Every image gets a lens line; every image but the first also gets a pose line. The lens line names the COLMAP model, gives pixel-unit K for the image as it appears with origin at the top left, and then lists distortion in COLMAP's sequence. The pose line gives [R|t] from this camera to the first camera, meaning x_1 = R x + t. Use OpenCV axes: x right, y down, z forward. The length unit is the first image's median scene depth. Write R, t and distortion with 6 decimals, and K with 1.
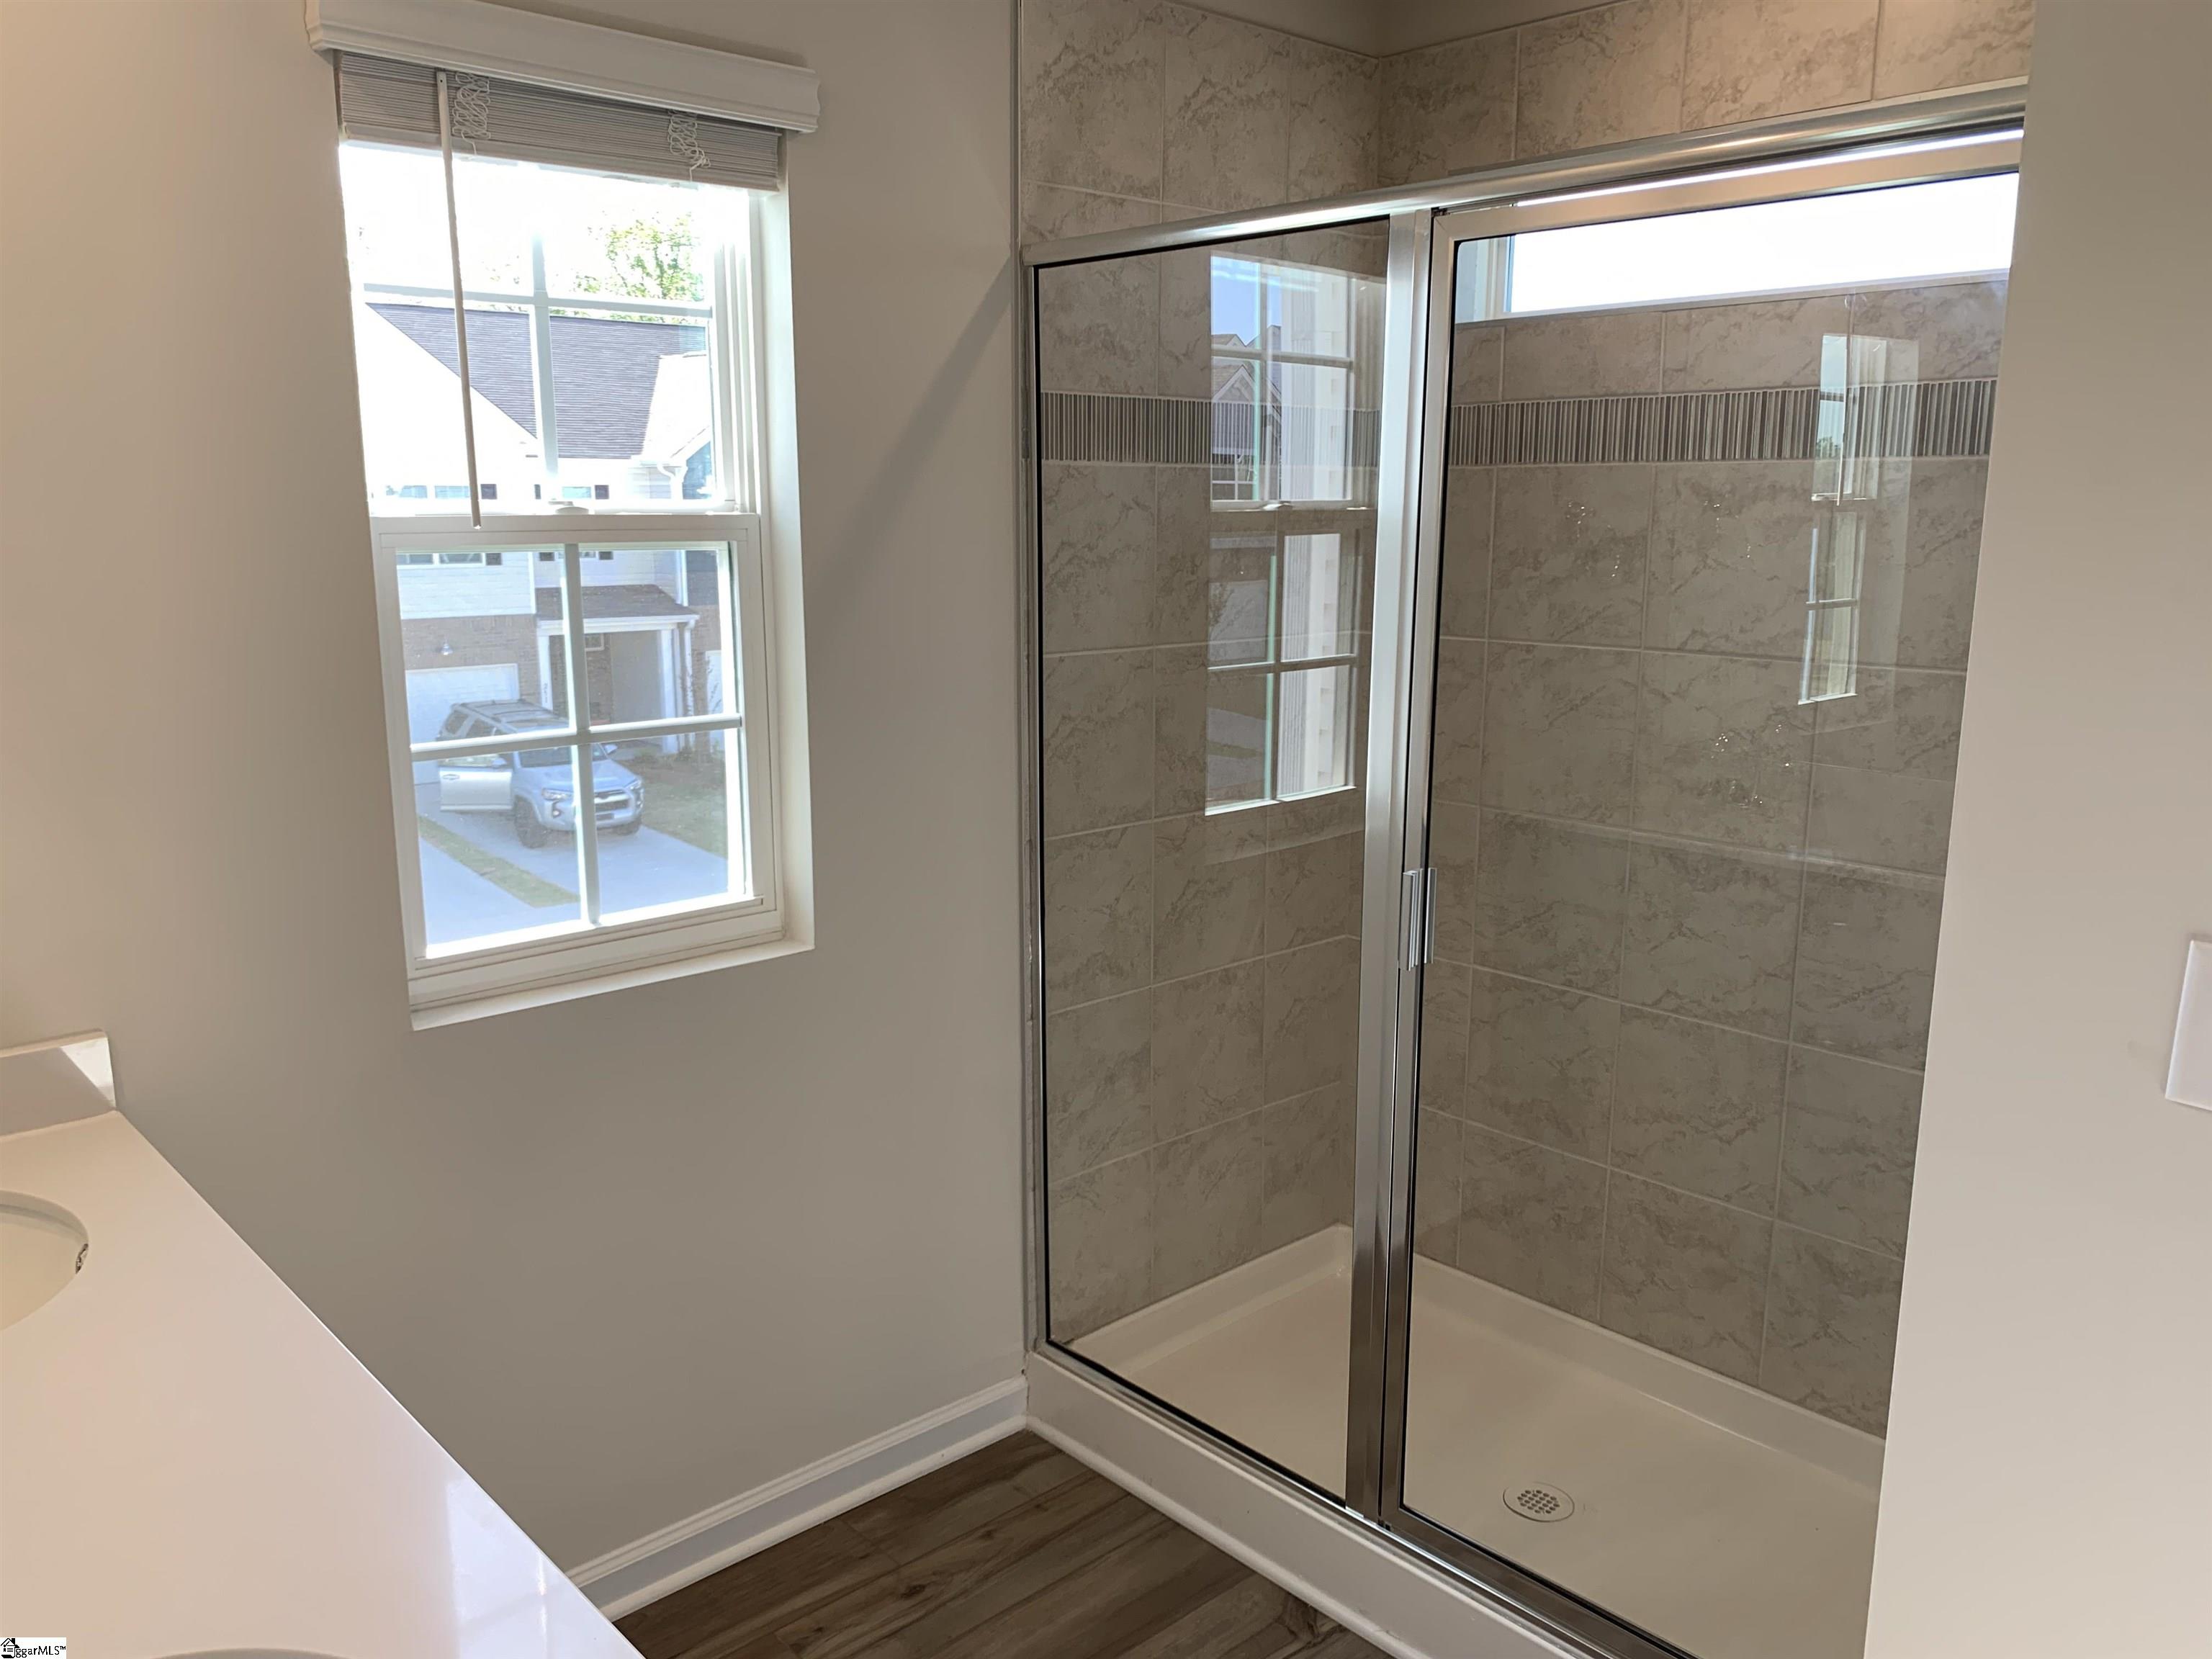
lens RADIAL K [[1746.6, 0, 1109.2], [0, 1746.6, 903.1], [0, 0, 1]] dist [0.048750, 0.002591]
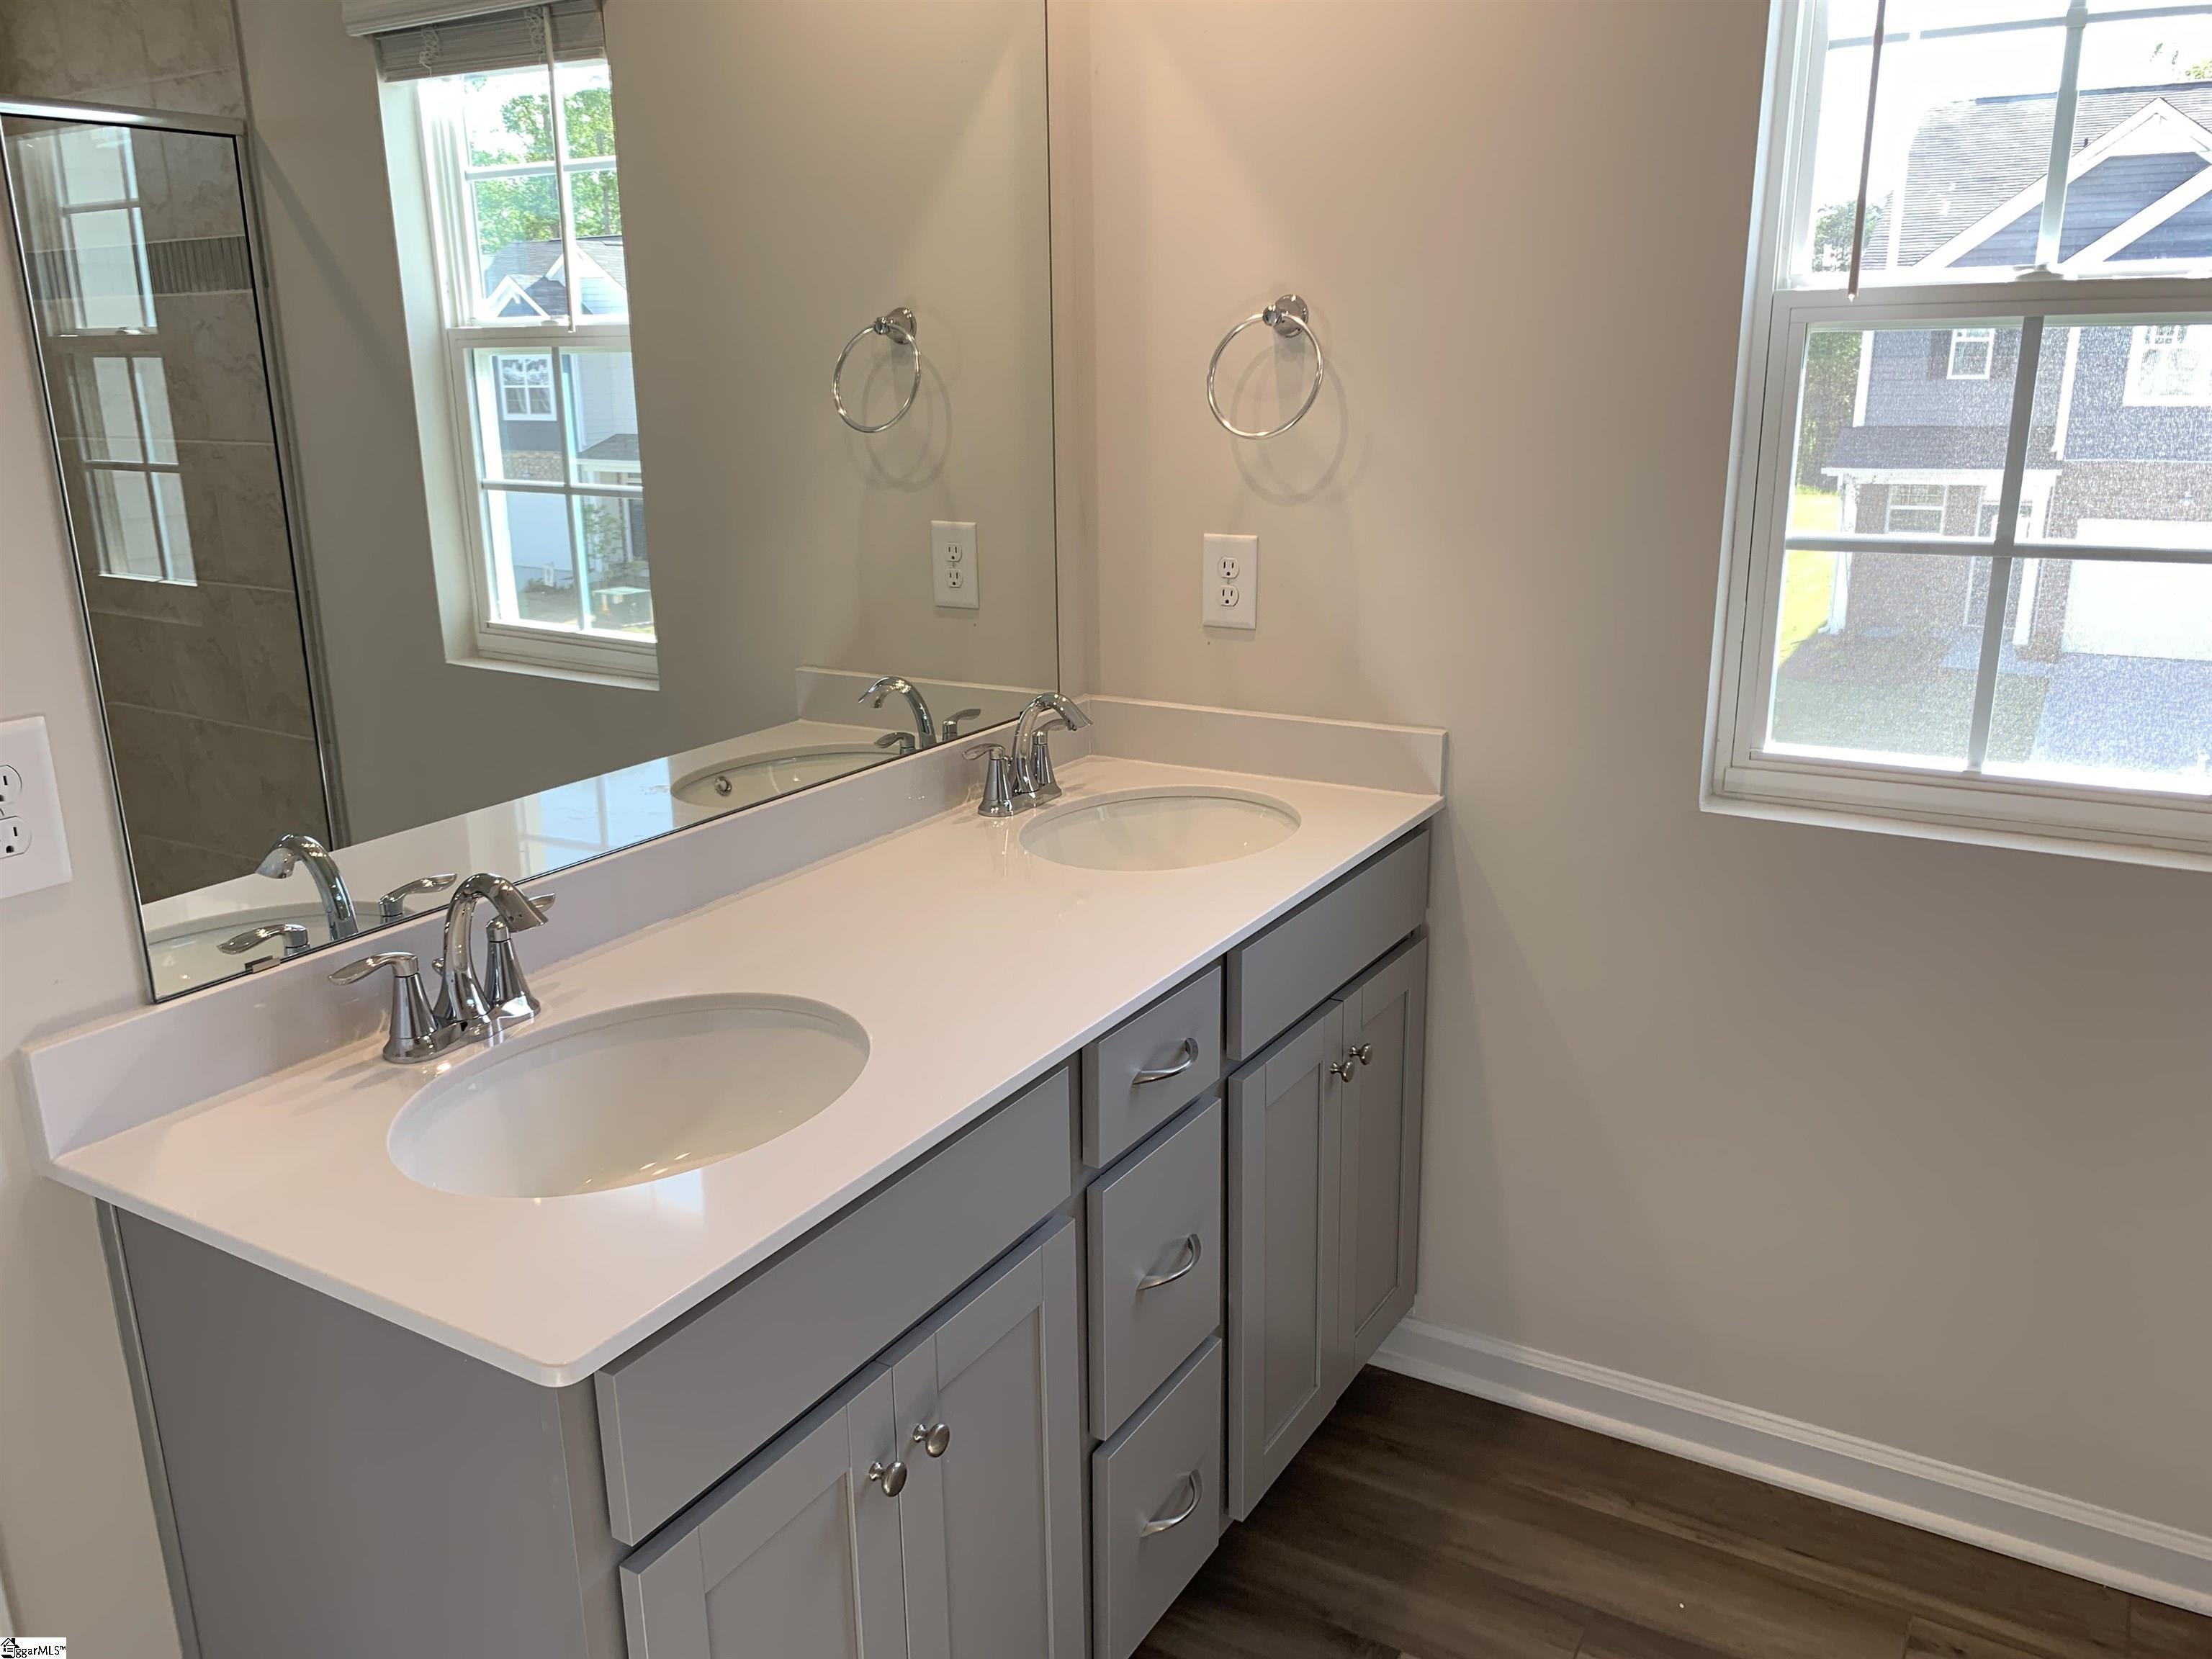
lens RADIAL K [[1701.6, 0, 1102.0], [0, 1701.6, 820.6], [0, 0, 1]] dist [0.008294, 0.005040]
pose [[0.267610, 0.279201, -0.922189, 0.429030], [-0.186690, 0.953984, 0.234652, -0.091384], [0.945268, 0.109369, 0.307419, 0.390723]]
